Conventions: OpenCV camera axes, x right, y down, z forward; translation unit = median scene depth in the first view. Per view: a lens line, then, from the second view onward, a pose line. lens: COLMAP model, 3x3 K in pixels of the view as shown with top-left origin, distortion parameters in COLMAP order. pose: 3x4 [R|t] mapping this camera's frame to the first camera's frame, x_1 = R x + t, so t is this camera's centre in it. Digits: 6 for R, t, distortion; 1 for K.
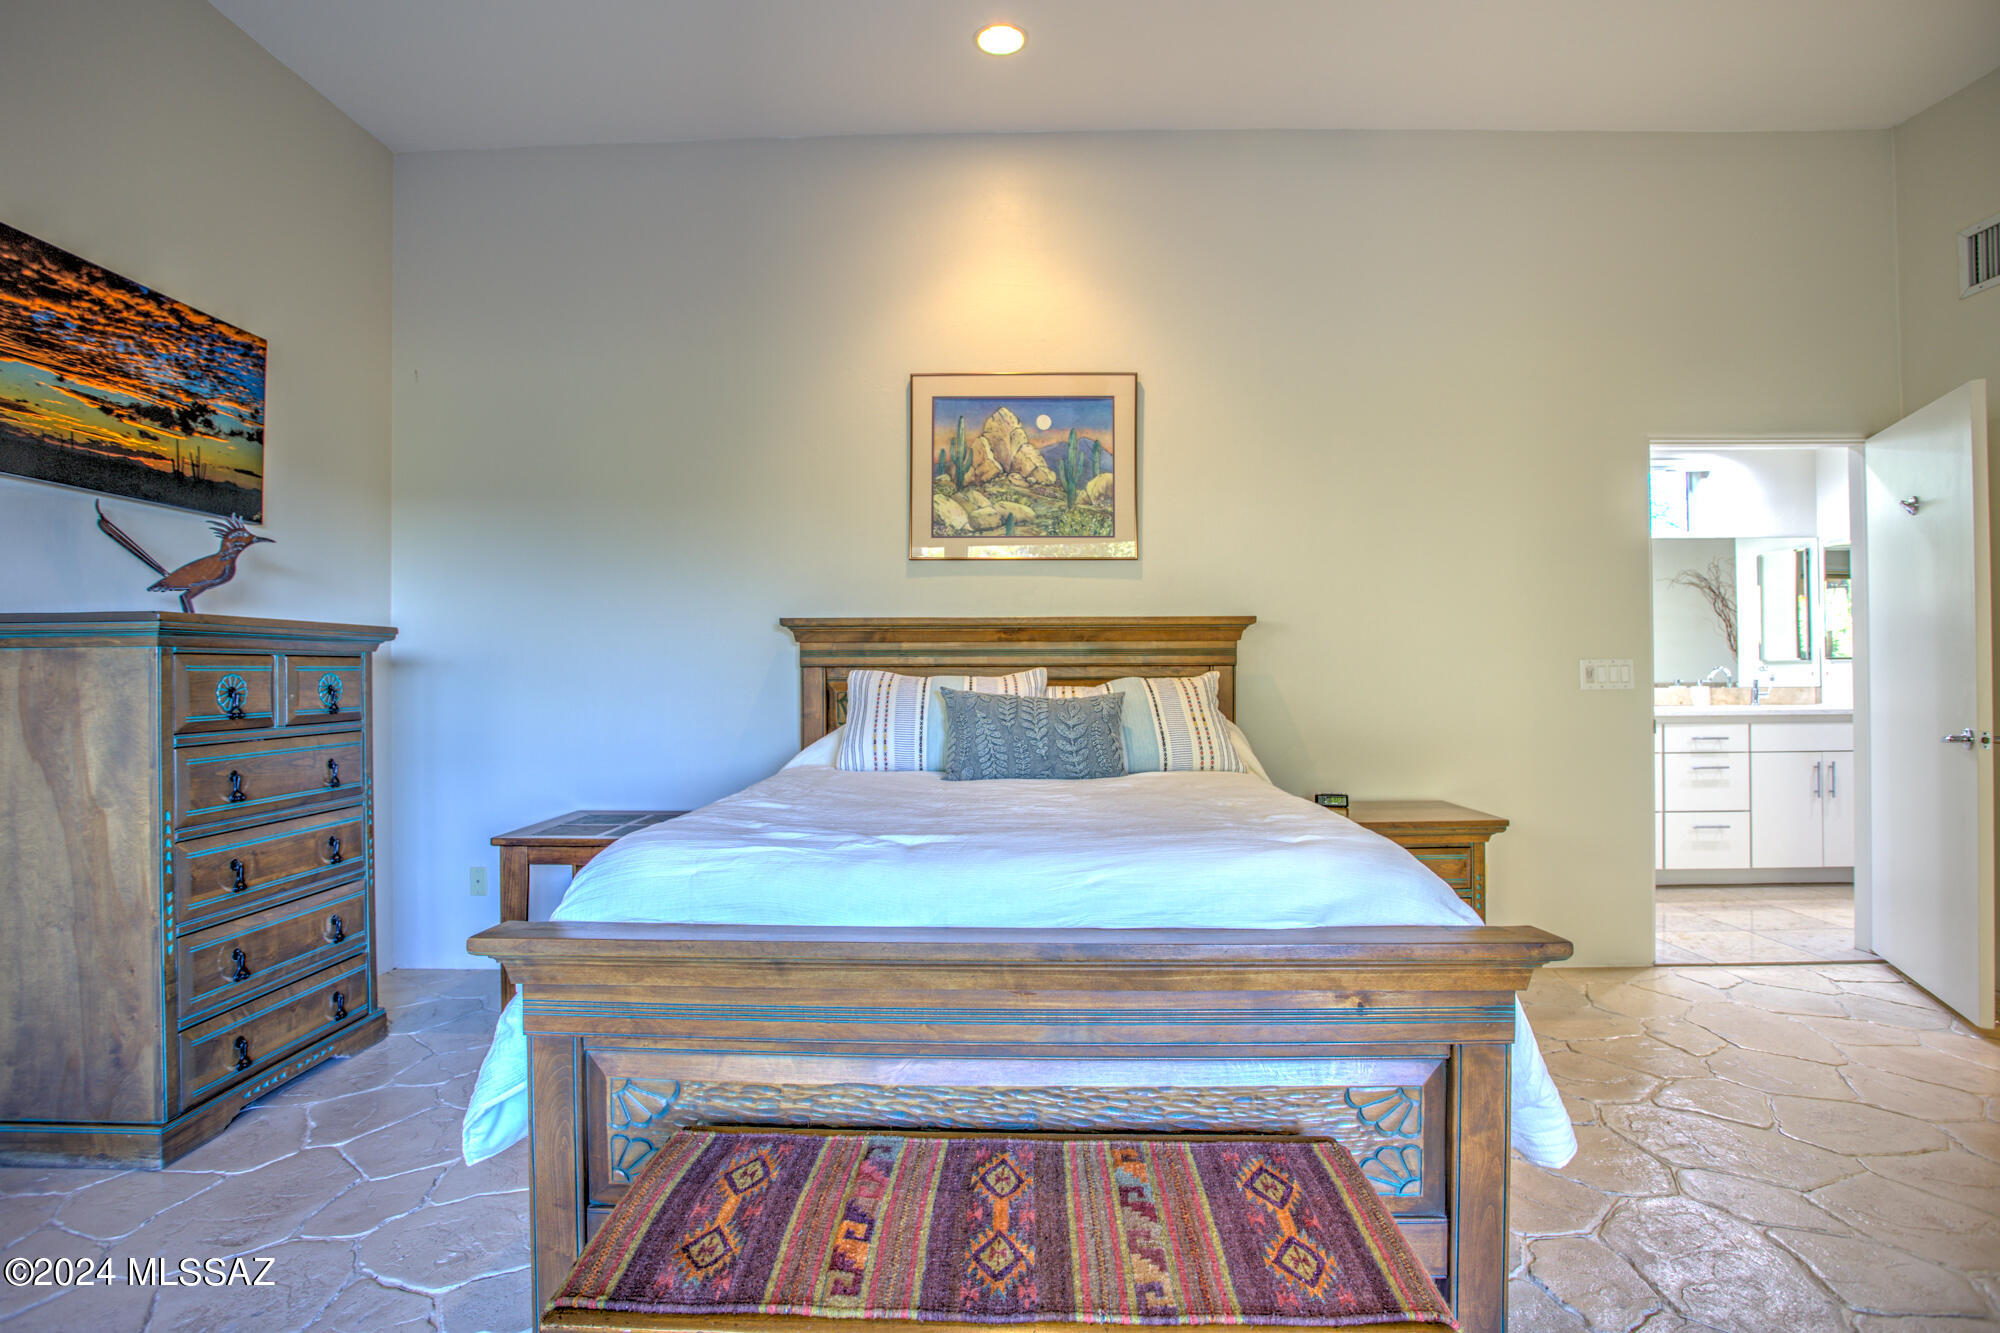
lens RADIAL K [[975.7, 0, 995.4], [0, 975.7, 662.2], [0, 0, 1]] dist [-0.071277, 0.028337]
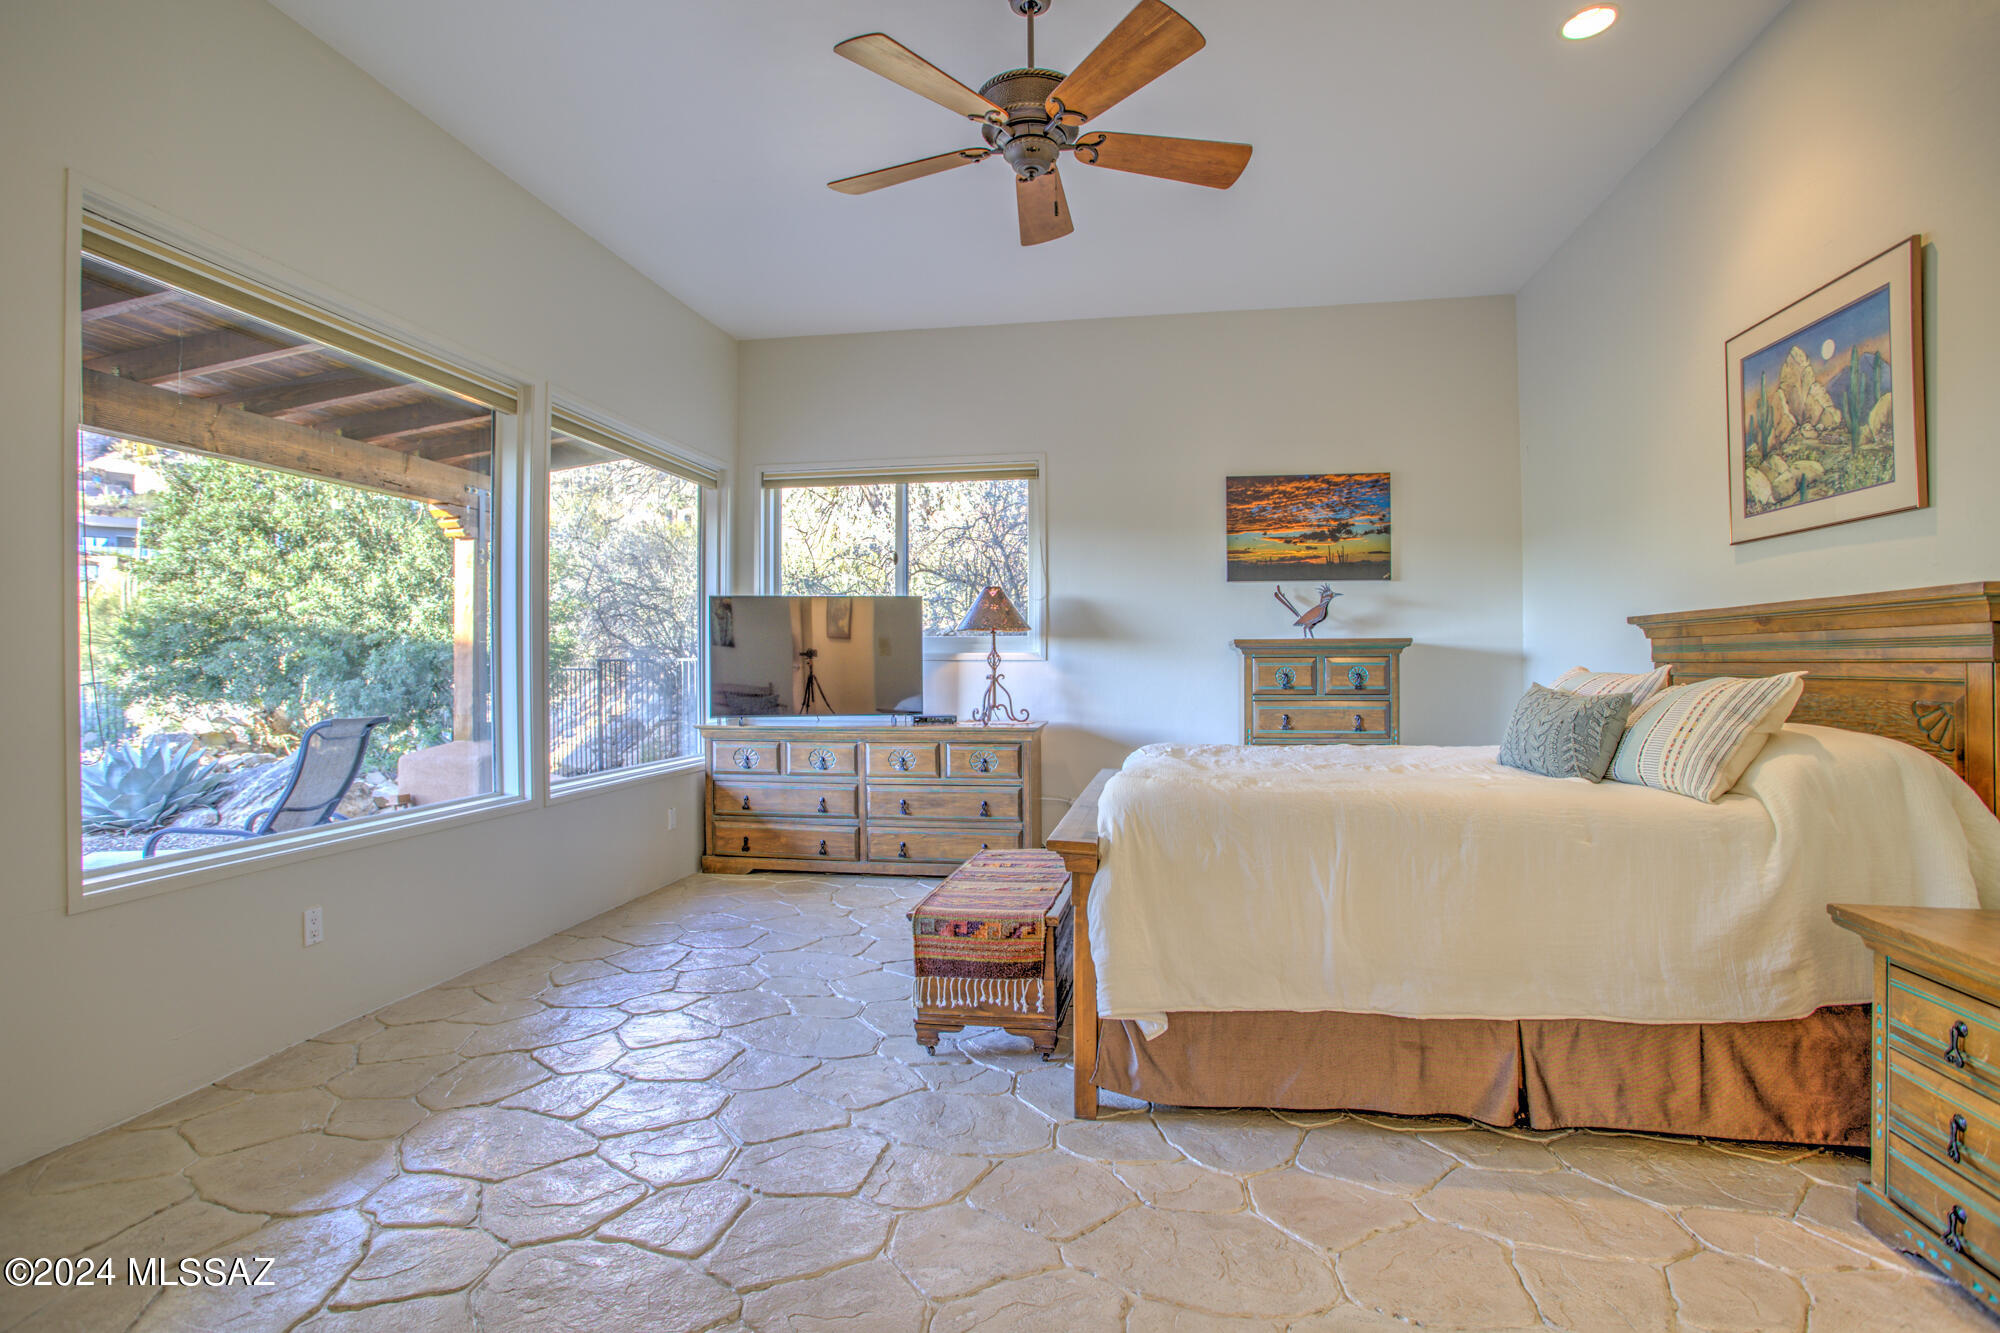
lens RADIAL K [[975.7, 0, 995.4], [0, 975.7, 662.2], [0, 0, 1]] dist [-0.071277, 0.028337]
pose [[-0.145006, 0.001796, -0.989429, 0.920504], [0.008629, 0.999963, 0.000551, -0.002356], [0.989393, -0.008458, -0.145016, 0.461598]]
